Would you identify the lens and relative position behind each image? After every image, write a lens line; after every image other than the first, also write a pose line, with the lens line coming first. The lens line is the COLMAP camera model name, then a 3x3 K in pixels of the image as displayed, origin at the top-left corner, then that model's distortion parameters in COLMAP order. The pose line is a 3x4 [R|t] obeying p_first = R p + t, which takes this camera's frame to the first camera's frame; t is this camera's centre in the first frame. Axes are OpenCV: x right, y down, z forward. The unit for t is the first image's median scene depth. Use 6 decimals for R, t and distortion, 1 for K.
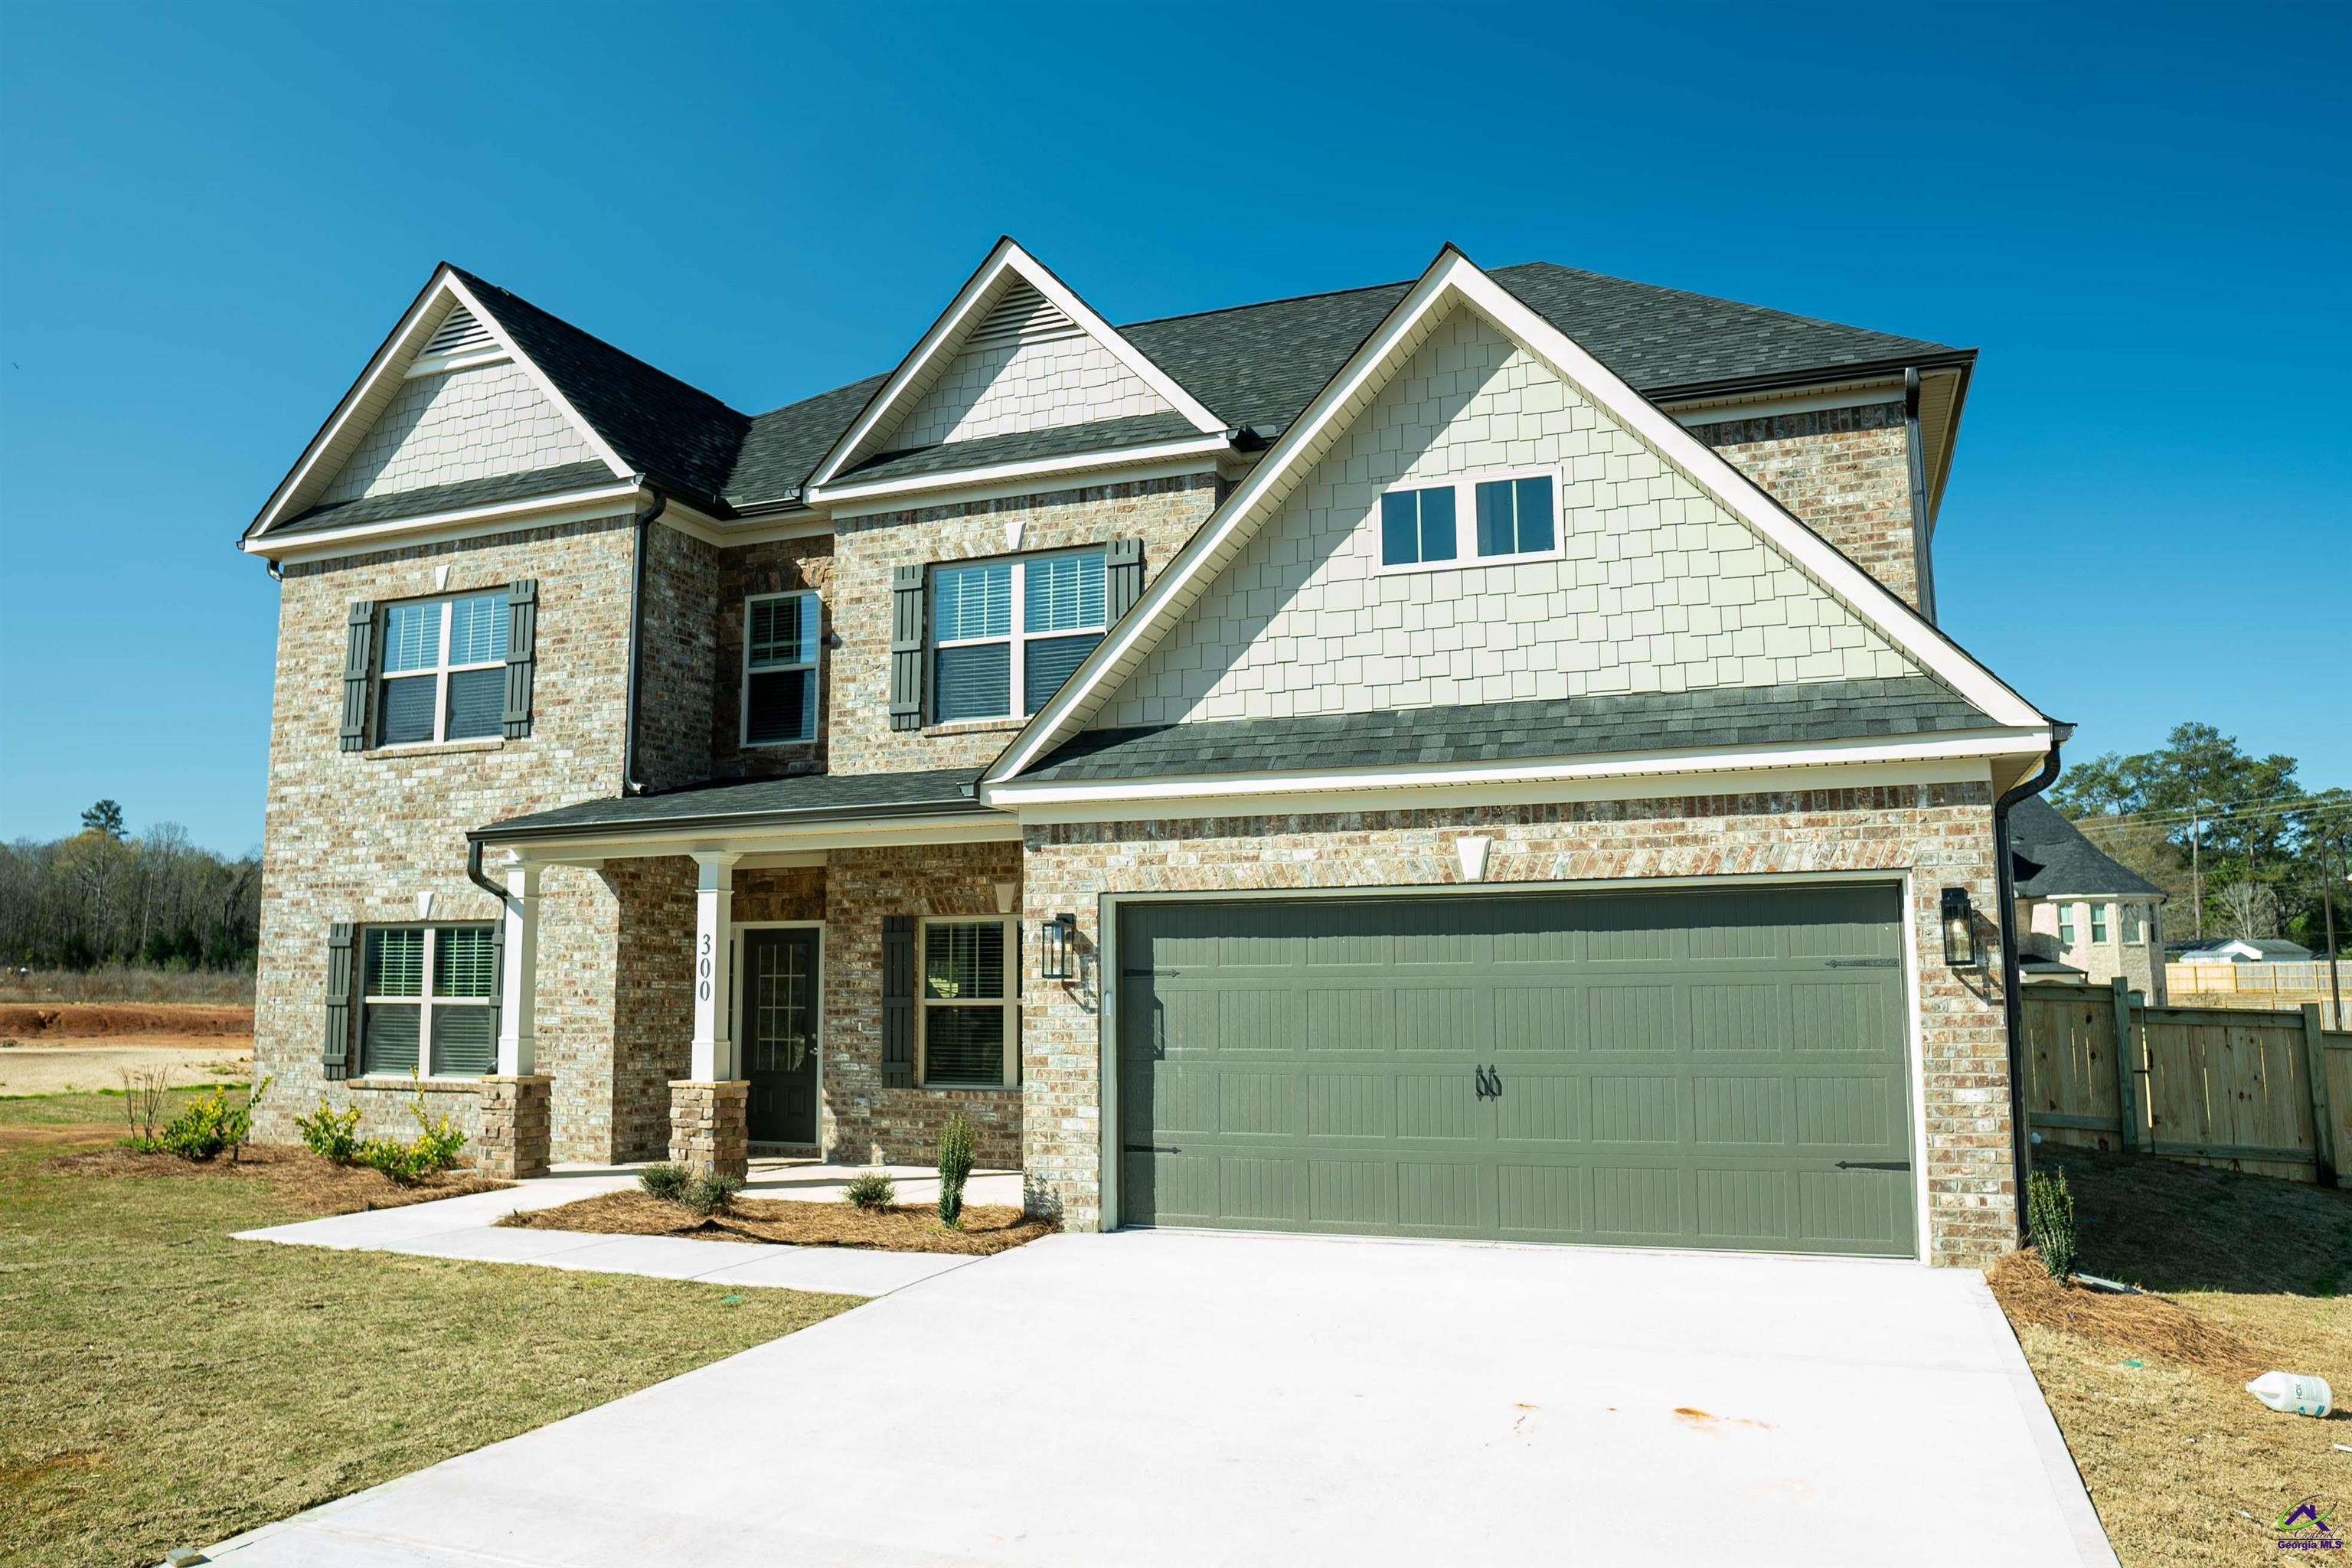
lens RADIAL K [[1652.7, 0, 1176.0], [0, 1652.7, 784.0], [0, 0, 1]] dist [-0.120566, 0.091149]
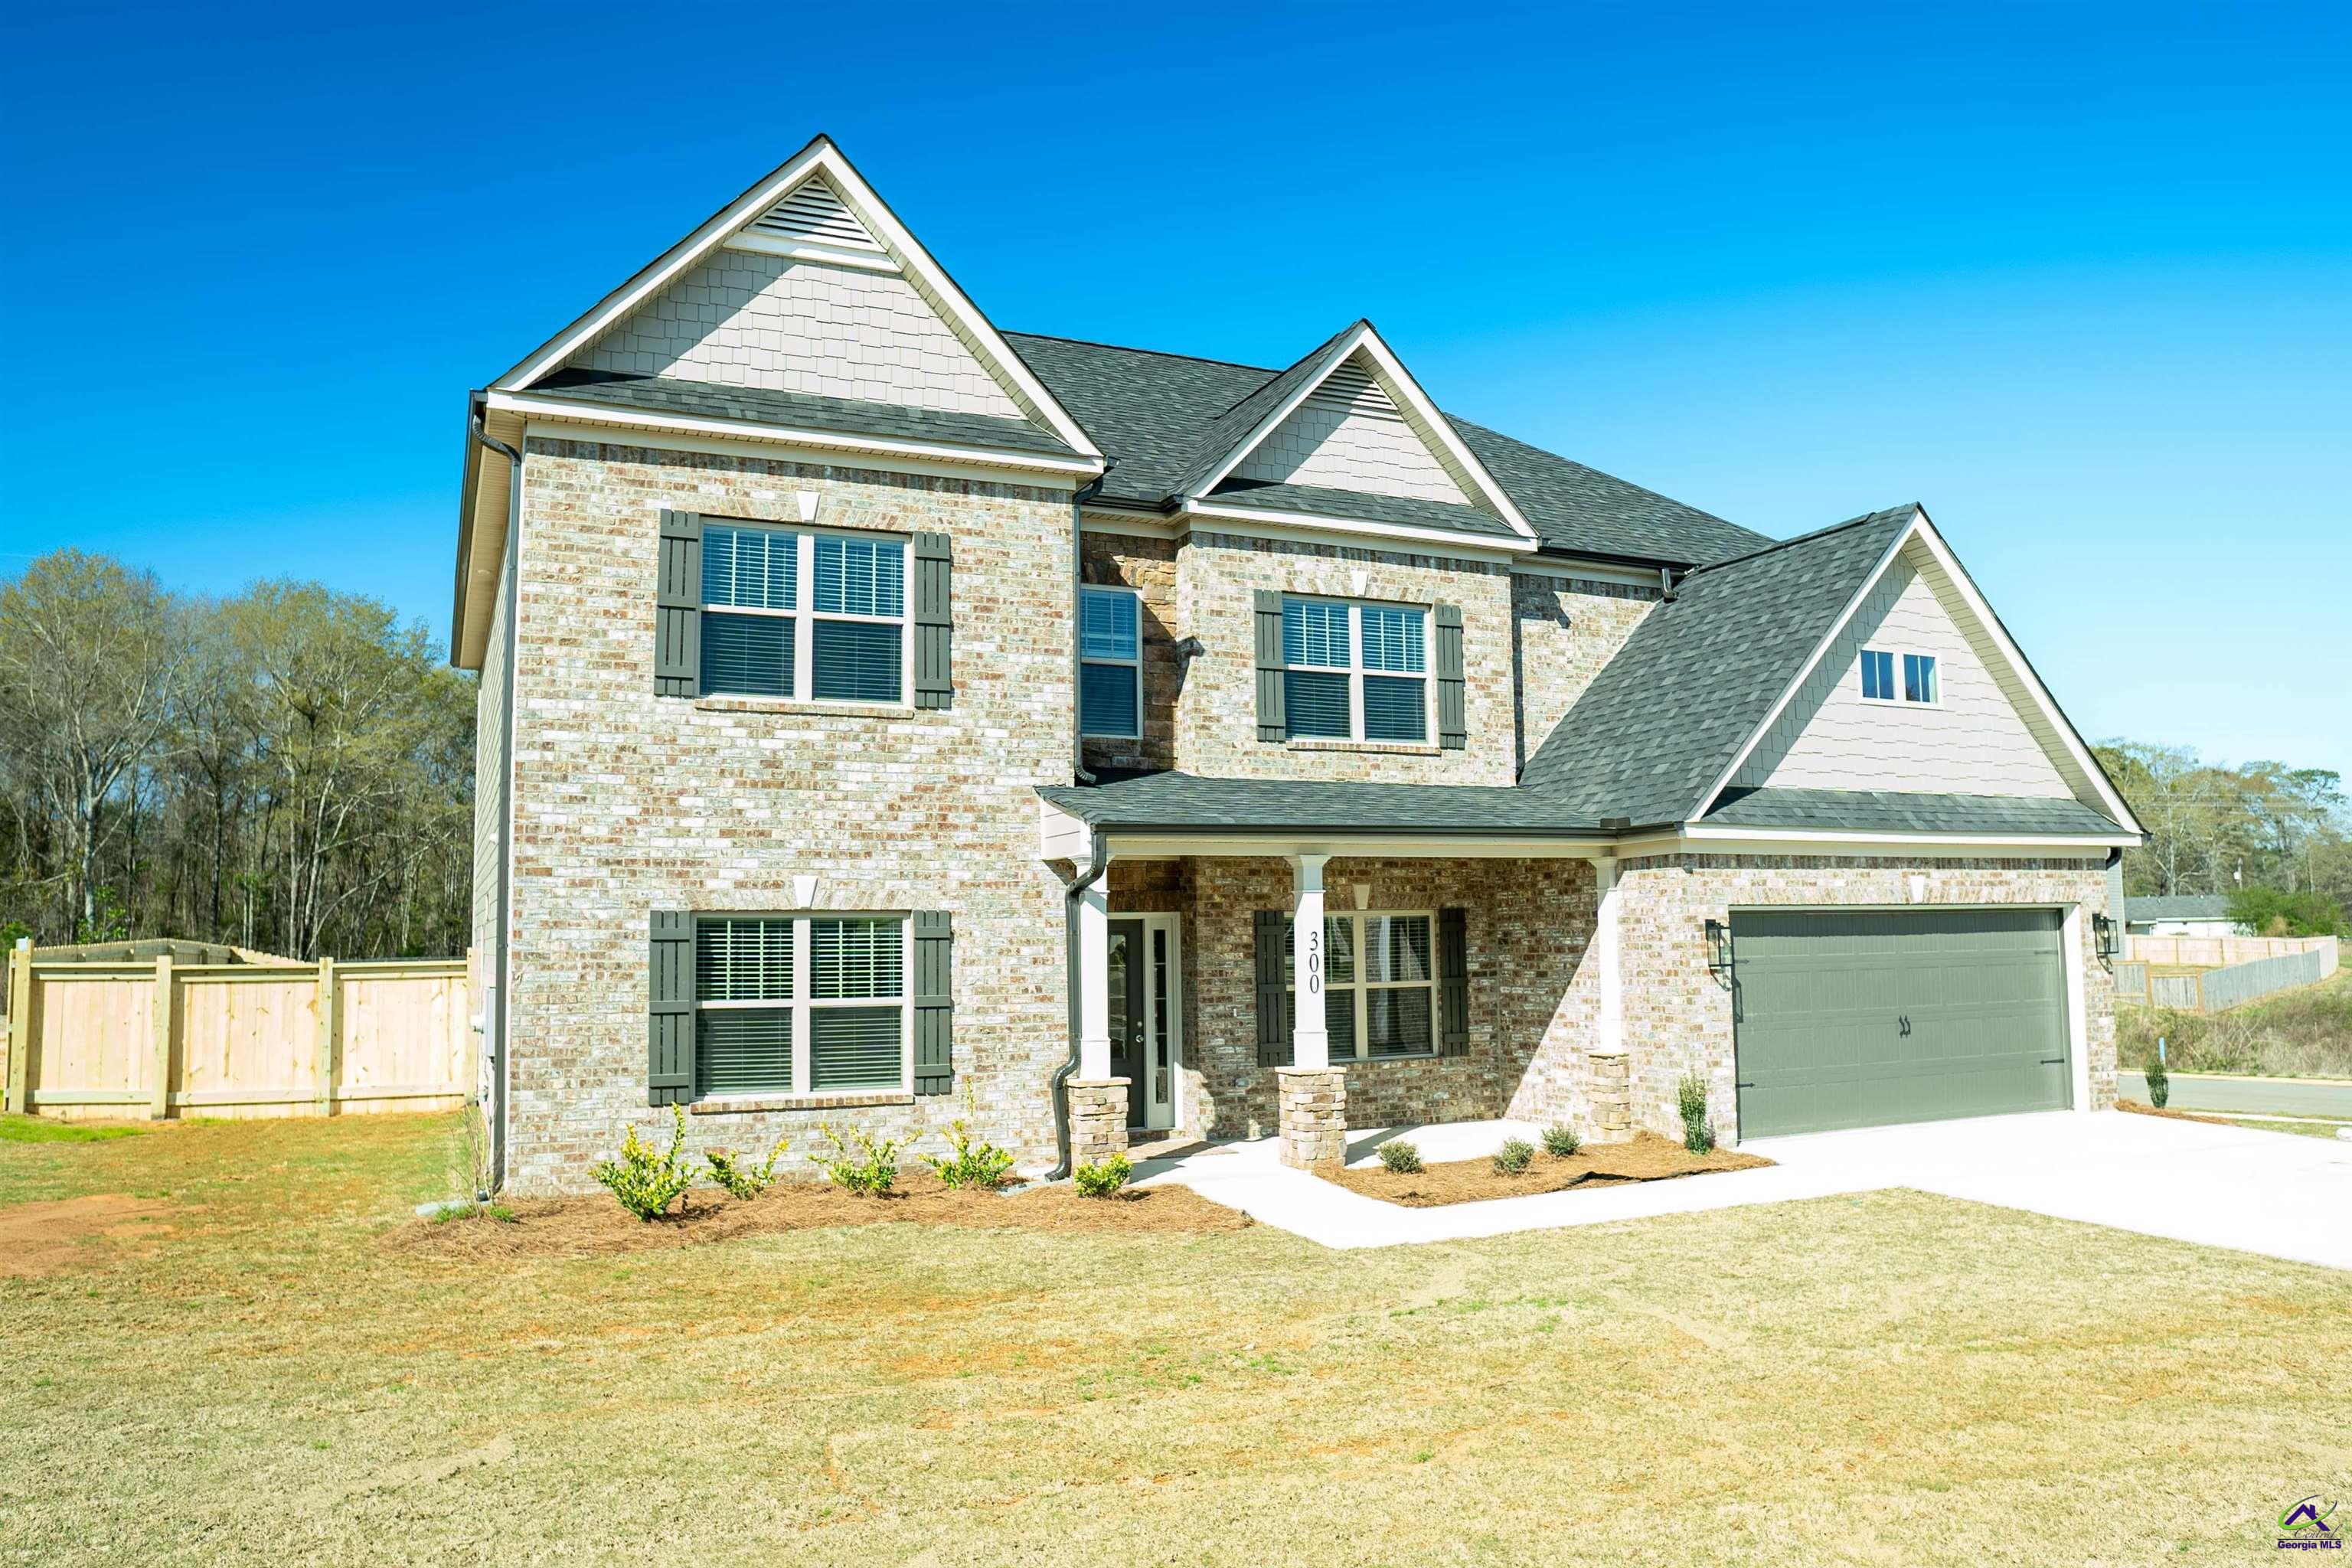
lens RADIAL K [[1652.7, 0, 1176.0], [0, 1652.7, 784.0], [0, 0, 1]] dist [-0.120566, 0.091149]
pose [[0.699994, 0.064654, 0.711216, -0.973349], [-0.081440, 0.996624, -0.010445, 0.011987], [-0.709490, -0.050610, 0.702896, 0.264468]]
